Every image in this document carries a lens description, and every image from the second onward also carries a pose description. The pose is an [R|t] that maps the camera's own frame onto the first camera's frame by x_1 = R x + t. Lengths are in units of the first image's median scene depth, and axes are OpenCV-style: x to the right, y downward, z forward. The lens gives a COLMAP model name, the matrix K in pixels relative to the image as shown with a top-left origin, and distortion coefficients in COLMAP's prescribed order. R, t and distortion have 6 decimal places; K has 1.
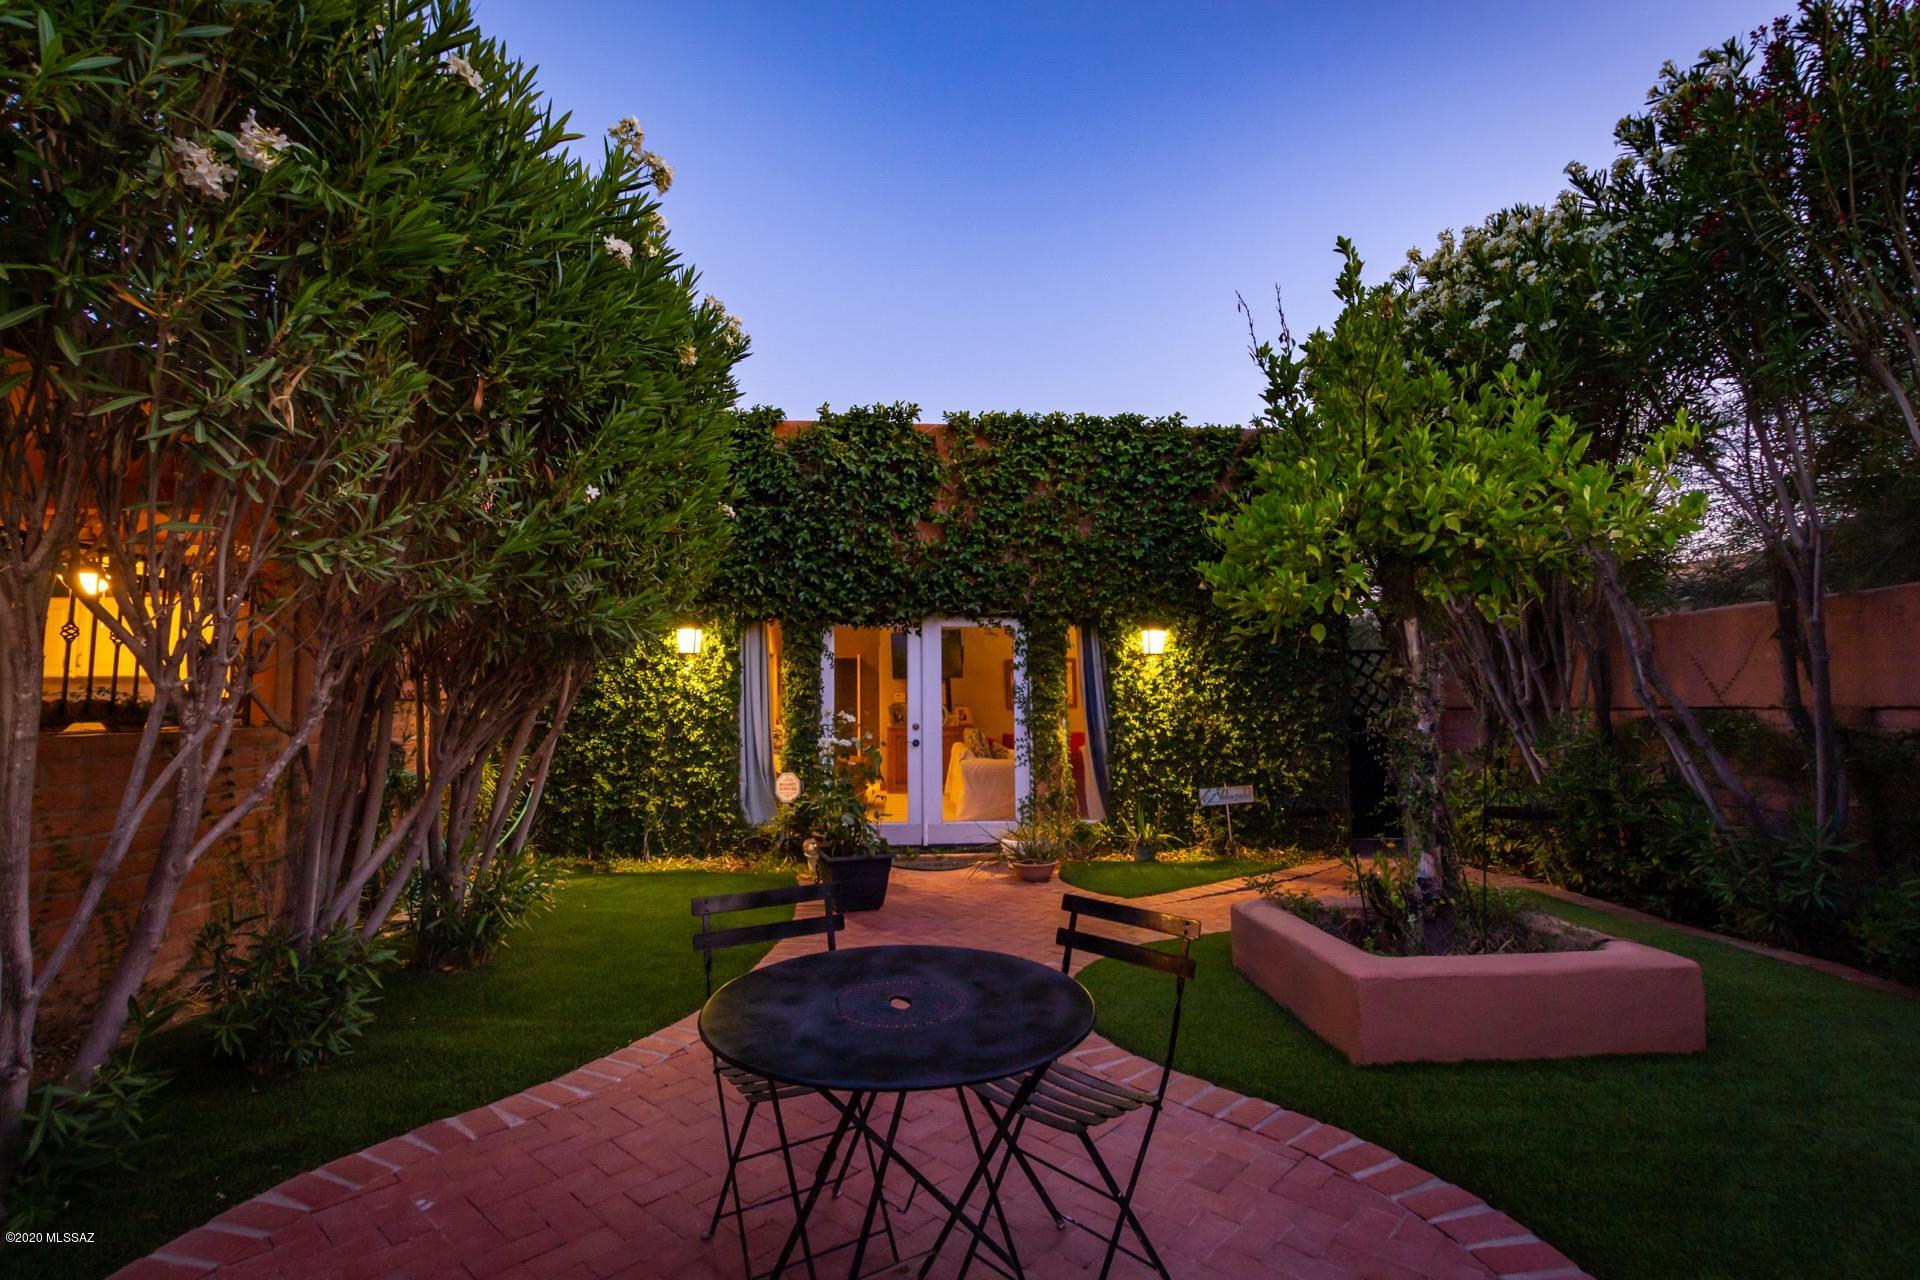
lens RADIAL K [[878.3, 0, 961.2], [0, 878.3, 644.0], [0, 0, 1]] dist [-0.002522, -0.000258]
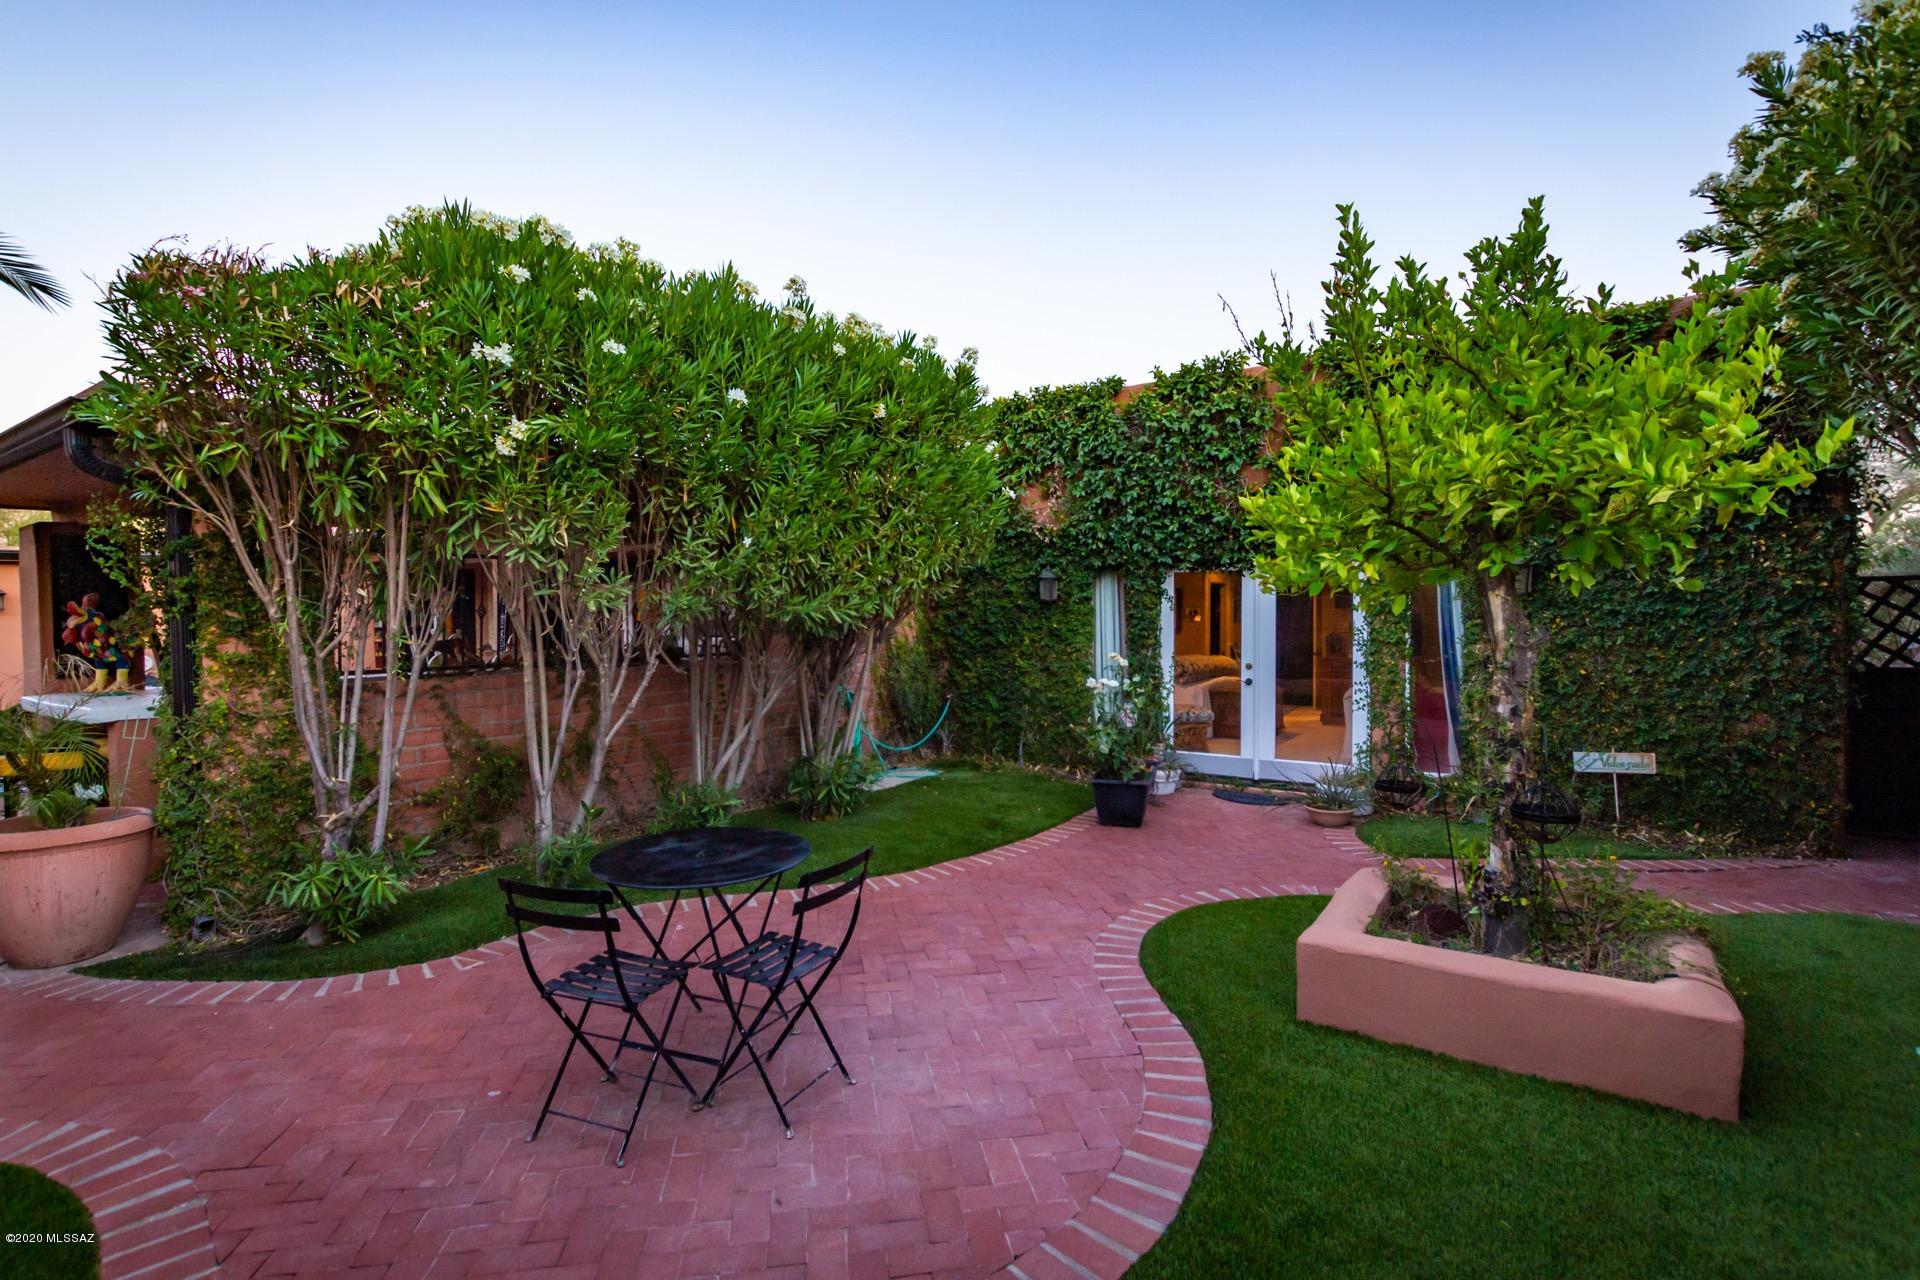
lens RADIAL K [[878.3, 0, 956.3], [0, 878.3, 638.9], [0, 0, 1]] dist [-0.002522, -0.000258]
pose [[0.788658, 0.018479, -0.614554, 0.329220], [0.040190, 0.995861, 0.081520, -0.038914], [0.613517, -0.088990, 0.784651, -0.027798]]
